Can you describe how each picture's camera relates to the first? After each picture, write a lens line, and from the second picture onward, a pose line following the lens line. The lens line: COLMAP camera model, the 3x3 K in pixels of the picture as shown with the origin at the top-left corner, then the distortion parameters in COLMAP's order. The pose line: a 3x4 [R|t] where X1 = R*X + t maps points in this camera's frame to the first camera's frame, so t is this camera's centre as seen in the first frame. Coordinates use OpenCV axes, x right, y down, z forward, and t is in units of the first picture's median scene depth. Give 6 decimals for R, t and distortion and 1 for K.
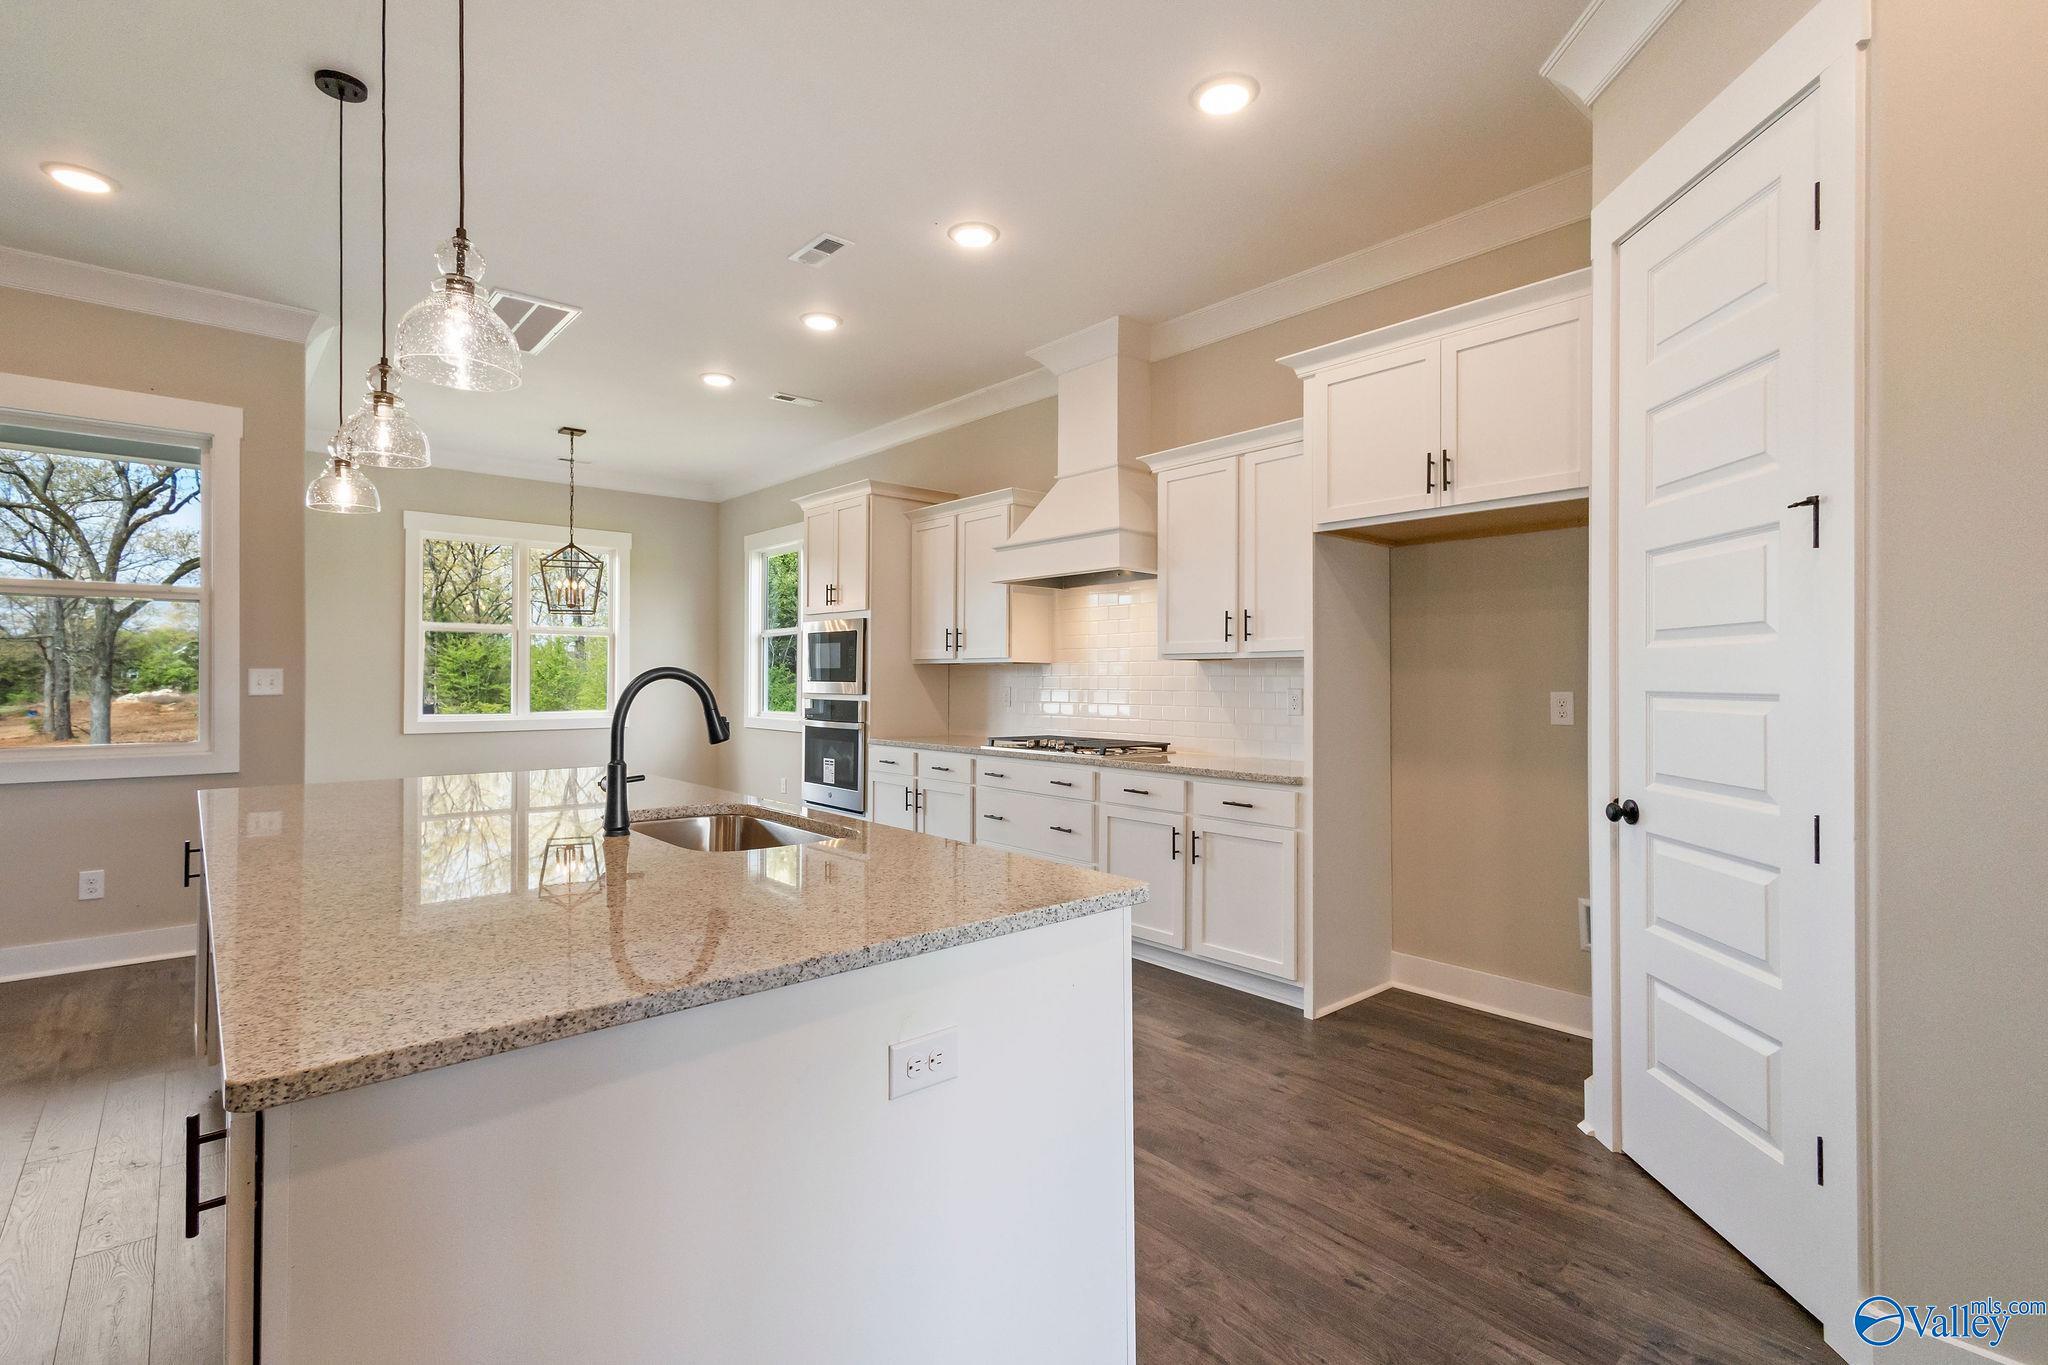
lens RADIAL K [[948.0, 0, 1022.7], [0, 948.0, 671.6], [0, 0, 1]] dist [0.011678, -0.000201]
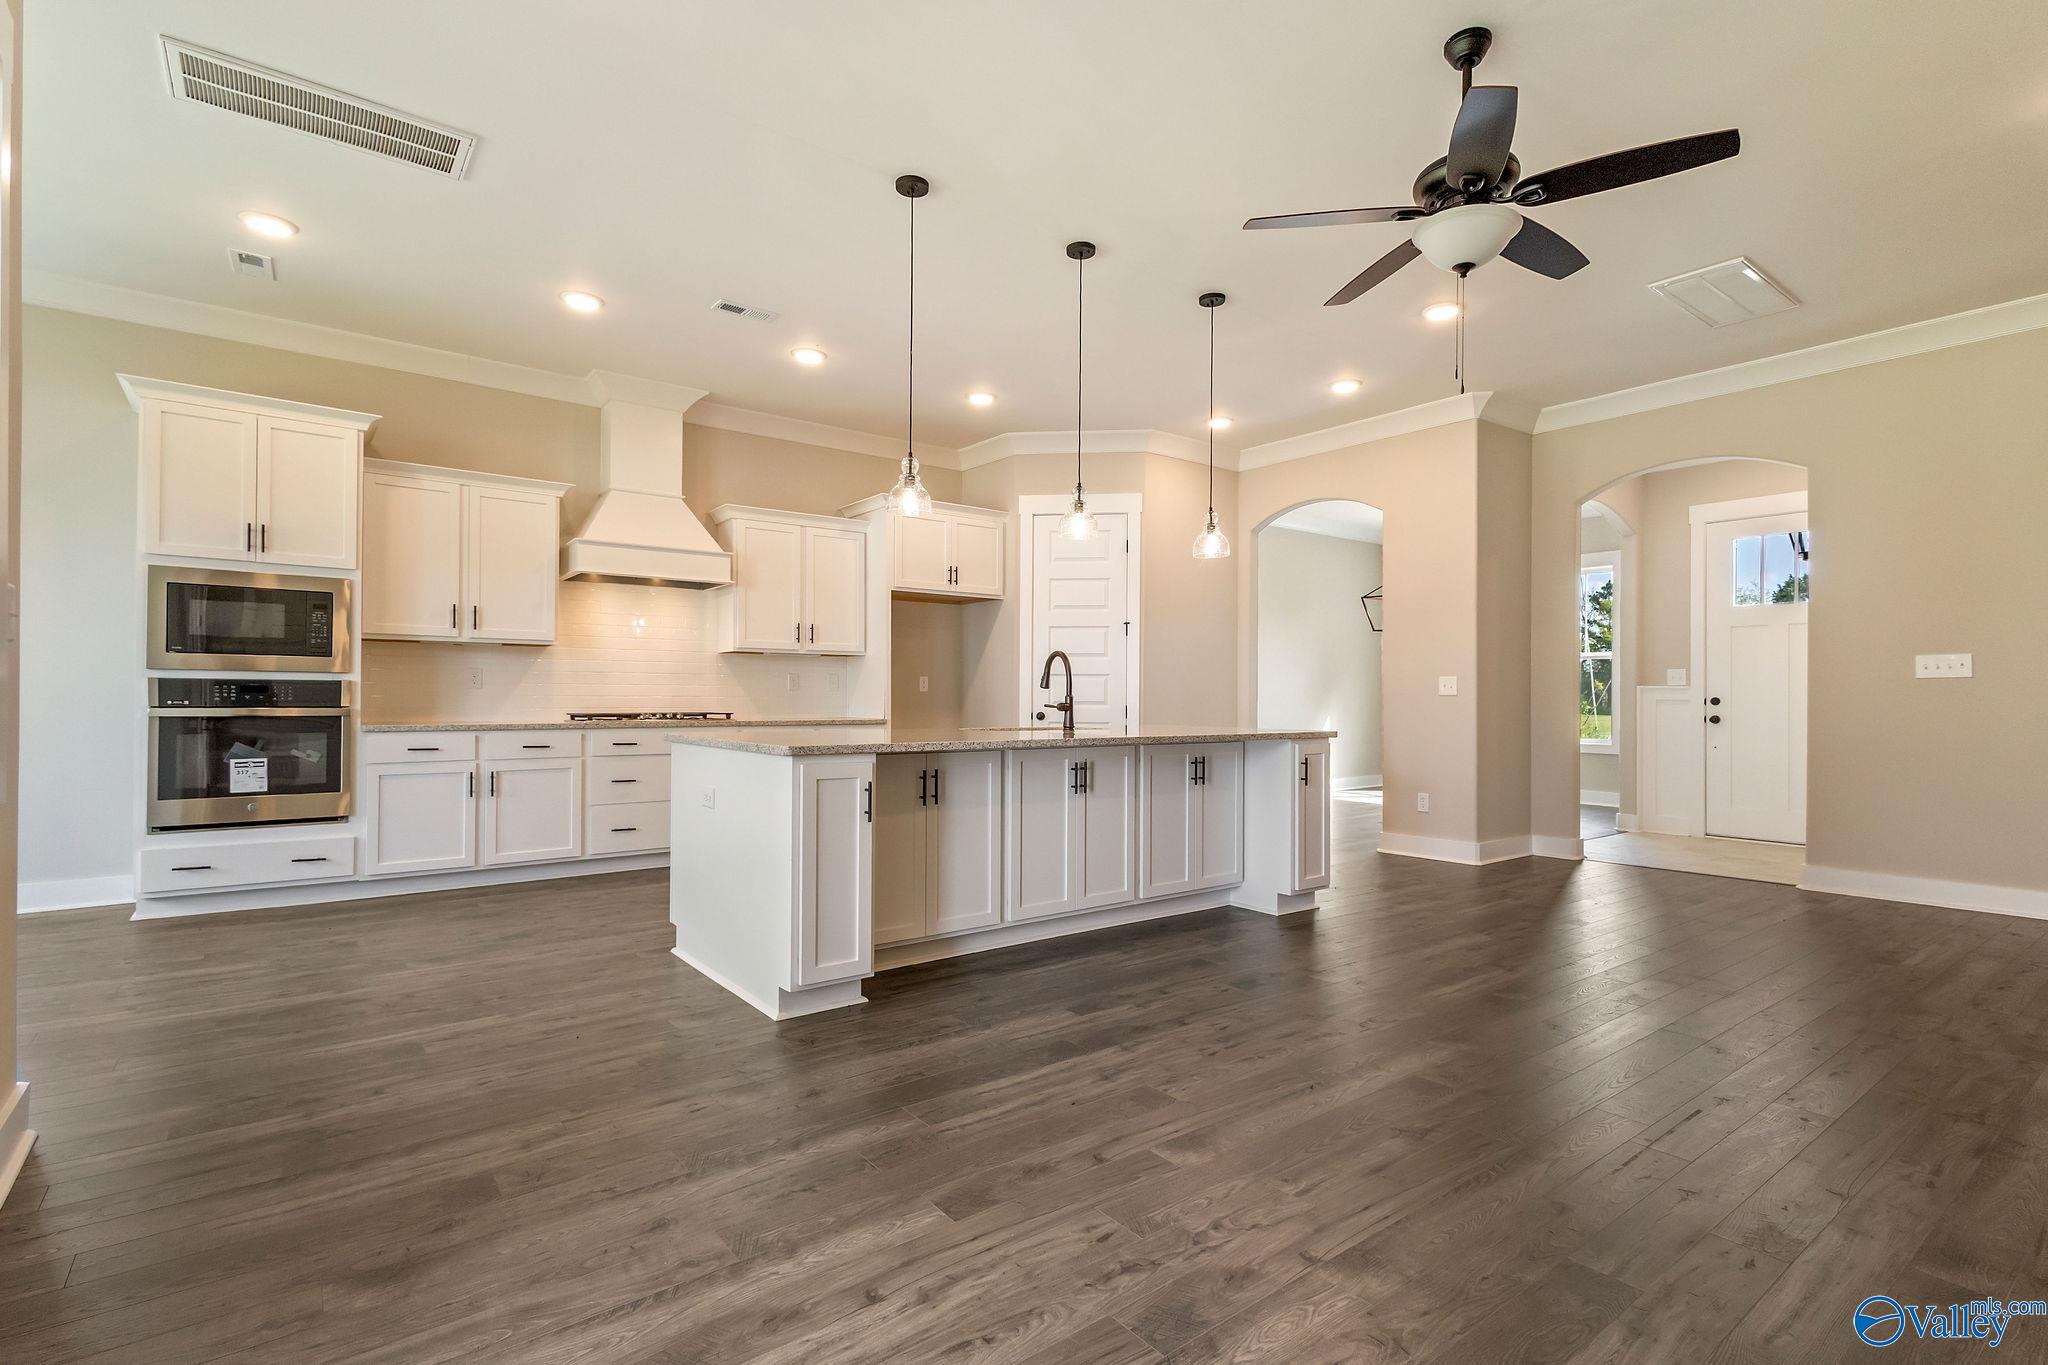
lens RADIAL K [[962.3, 0, 1026.2], [0, 962.3, 688.4], [0, 0, 1]] dist [0.008663, 0.000142]
pose [[0.070033, 0.007946, 0.997513, -1.201109], [-0.012473, 0.999897, -0.007089, 0.045342], [-0.997467, -0.011946, 0.070125, 0.448853]]
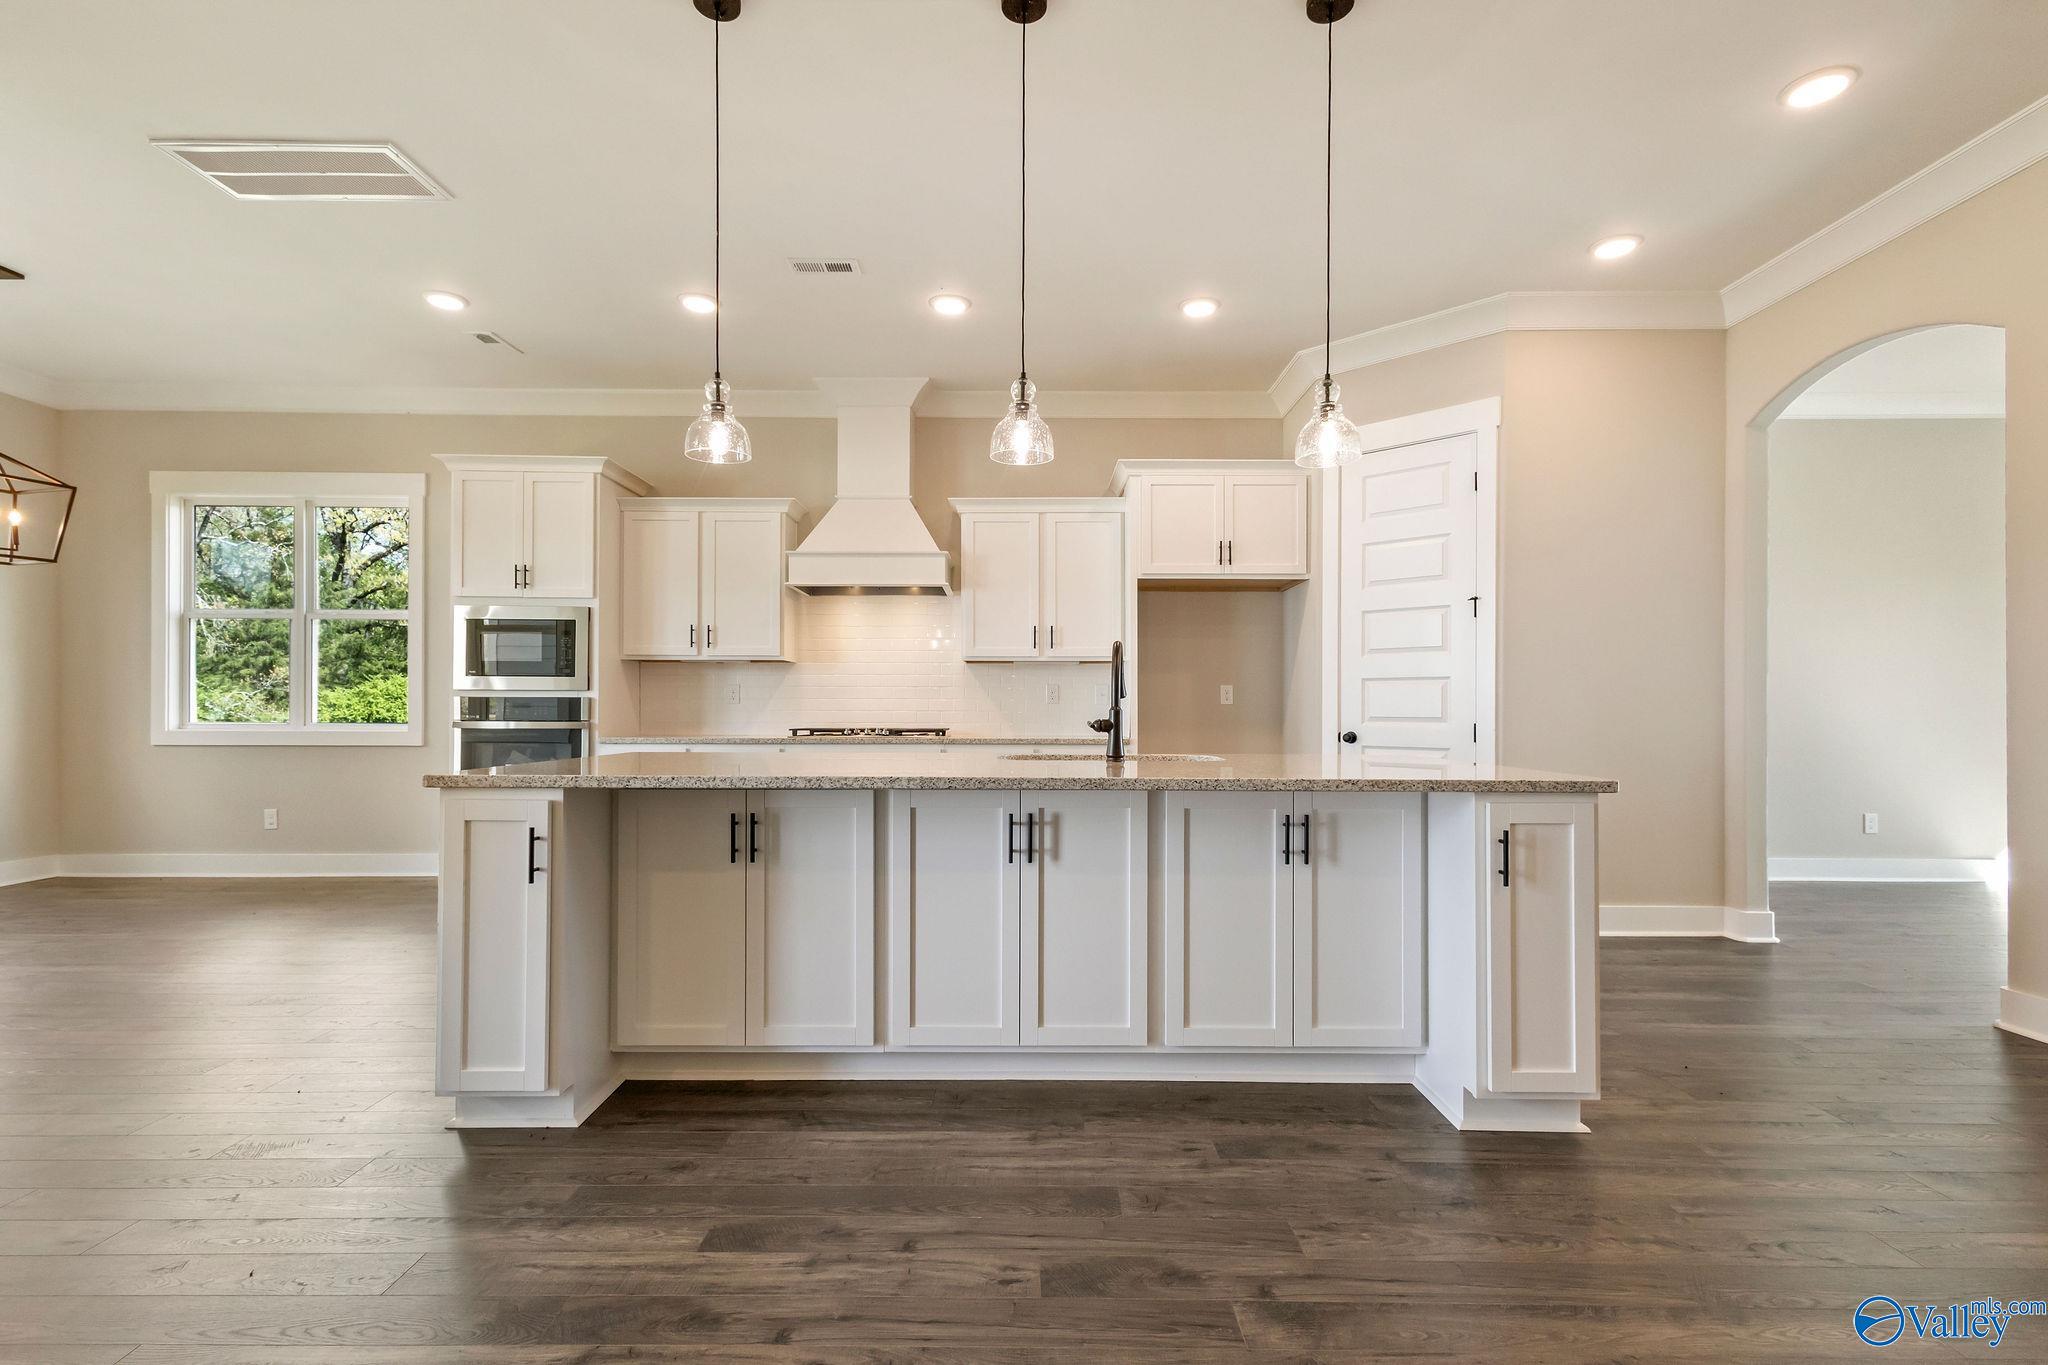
lens RADIAL K [[950.2, 0, 1024.0], [0, 950.2, 706.9], [0, 0, 1]] dist [0.006900, 0.000401]
pose [[0.660559, 0.002240, 0.750771, -0.727716], [-0.007308, 0.999967, 0.003447, 0.042362], [-0.750739, -0.007764, 0.660554, 0.094369]]
